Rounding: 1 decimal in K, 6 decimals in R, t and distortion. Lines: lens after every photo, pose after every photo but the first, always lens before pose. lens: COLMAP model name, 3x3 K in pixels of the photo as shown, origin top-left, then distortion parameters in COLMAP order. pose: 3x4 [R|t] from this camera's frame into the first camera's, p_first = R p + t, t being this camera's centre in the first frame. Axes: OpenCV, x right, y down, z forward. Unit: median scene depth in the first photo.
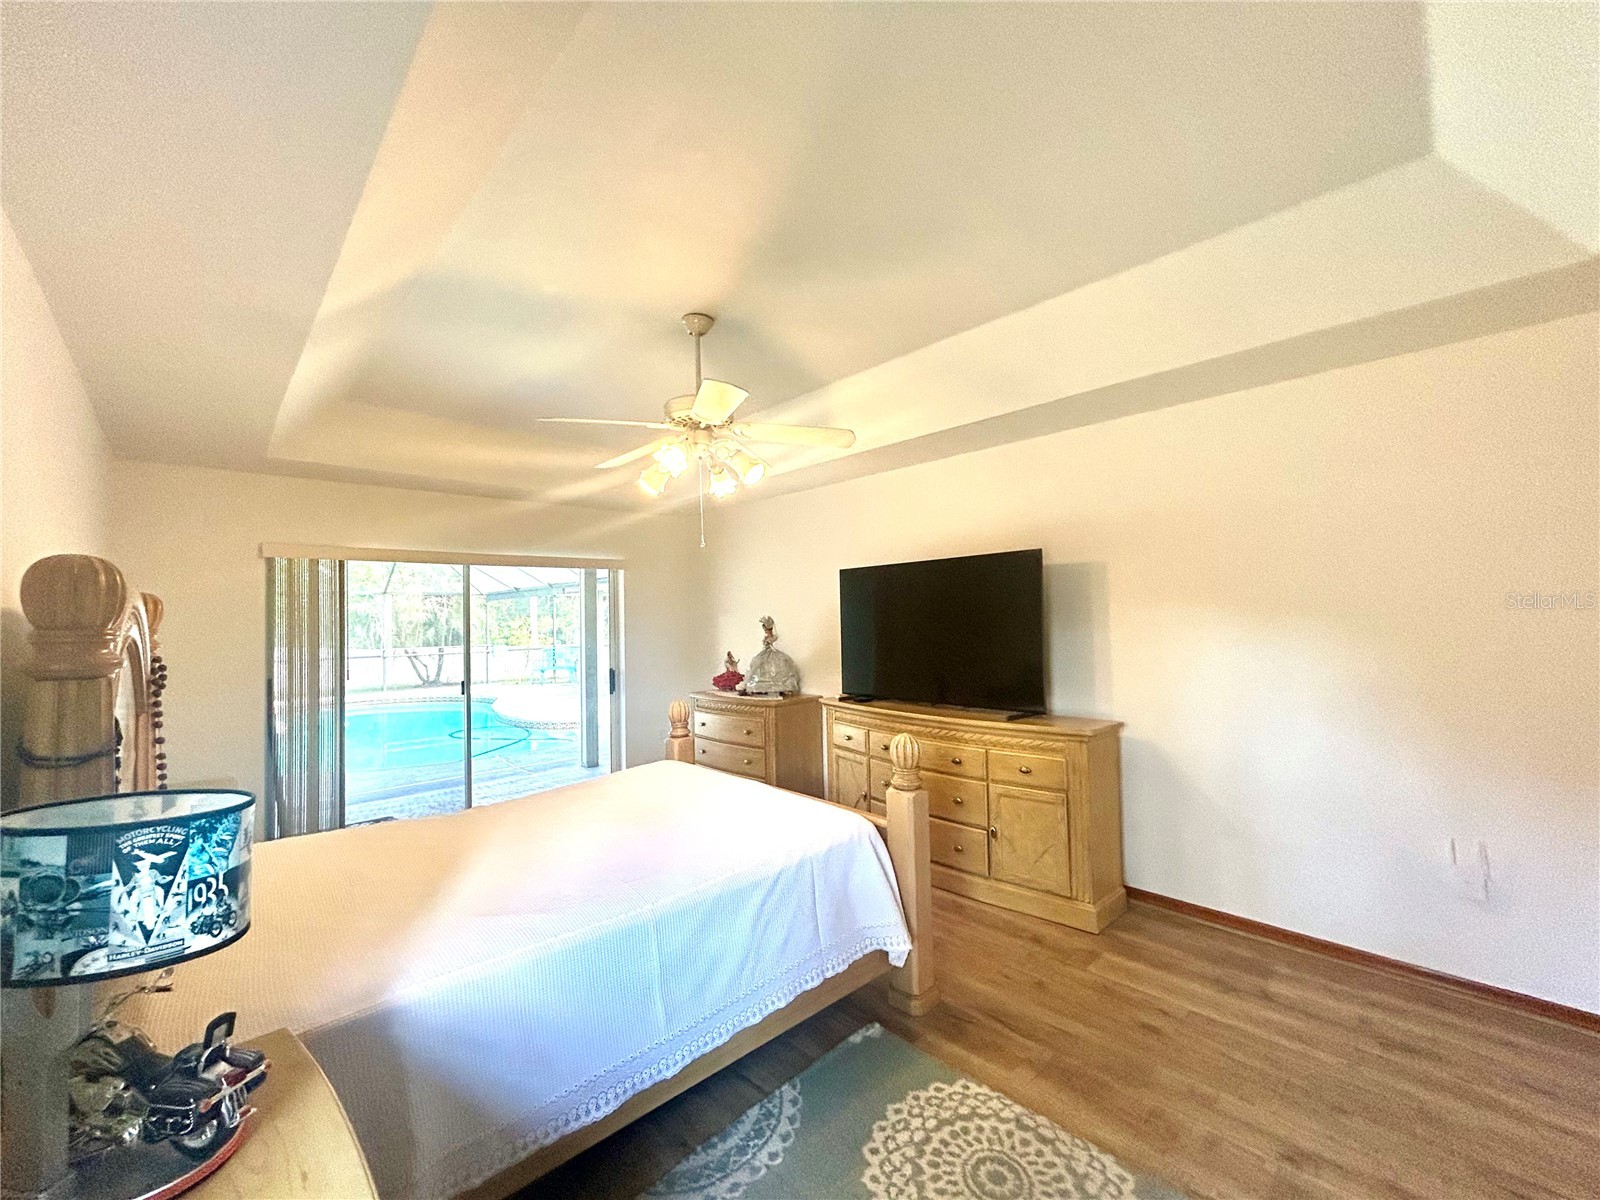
lens RADIAL K [[645.7, 0, 797.1], [0, 645.7, 599.8], [0, 0, 1]] dist [0.001287, 0.000835]
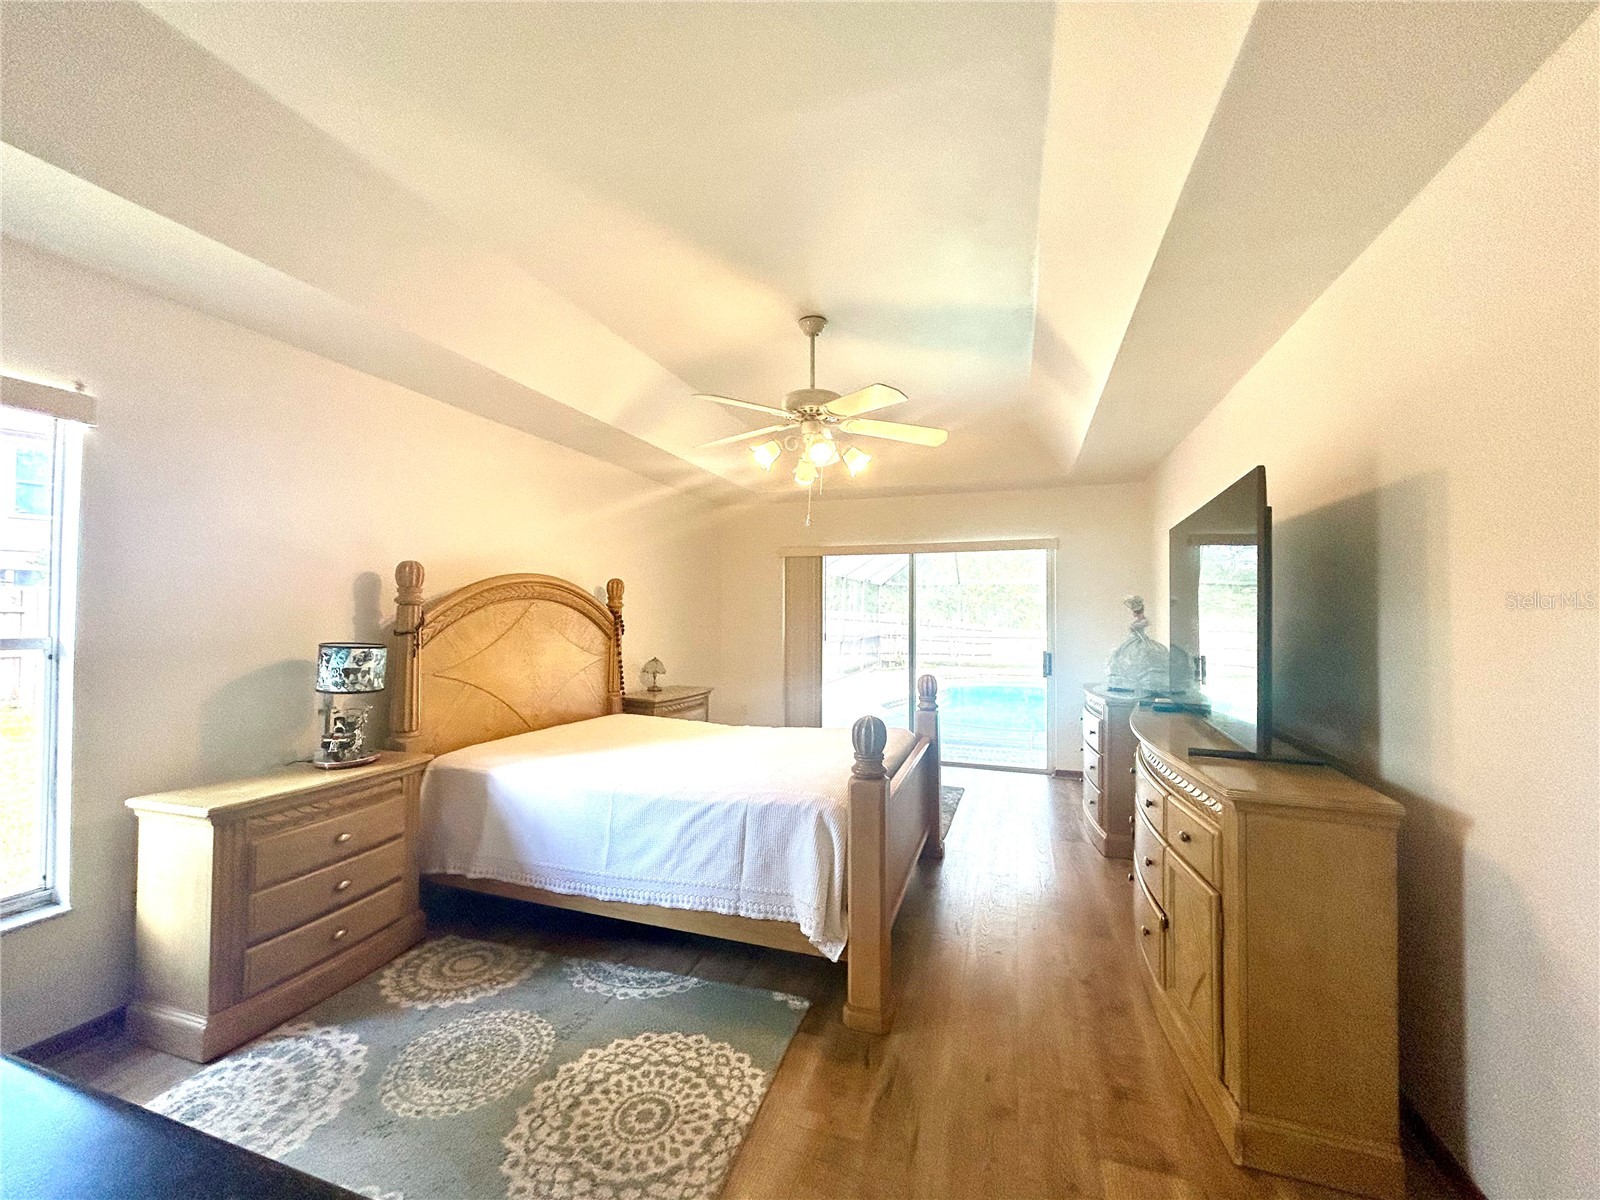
lens RADIAL K [[645.7, 0, 798.1], [0, 645.7, 604.0], [0, 0, 1]] dist [0.001287, 0.000835]
pose [[0.472830, 0.009508, -0.881102, 1.075952], [0.008578, 0.999845, 0.015393, 0.046481], [0.881112, -0.014837, 0.472675, 0.596212]]
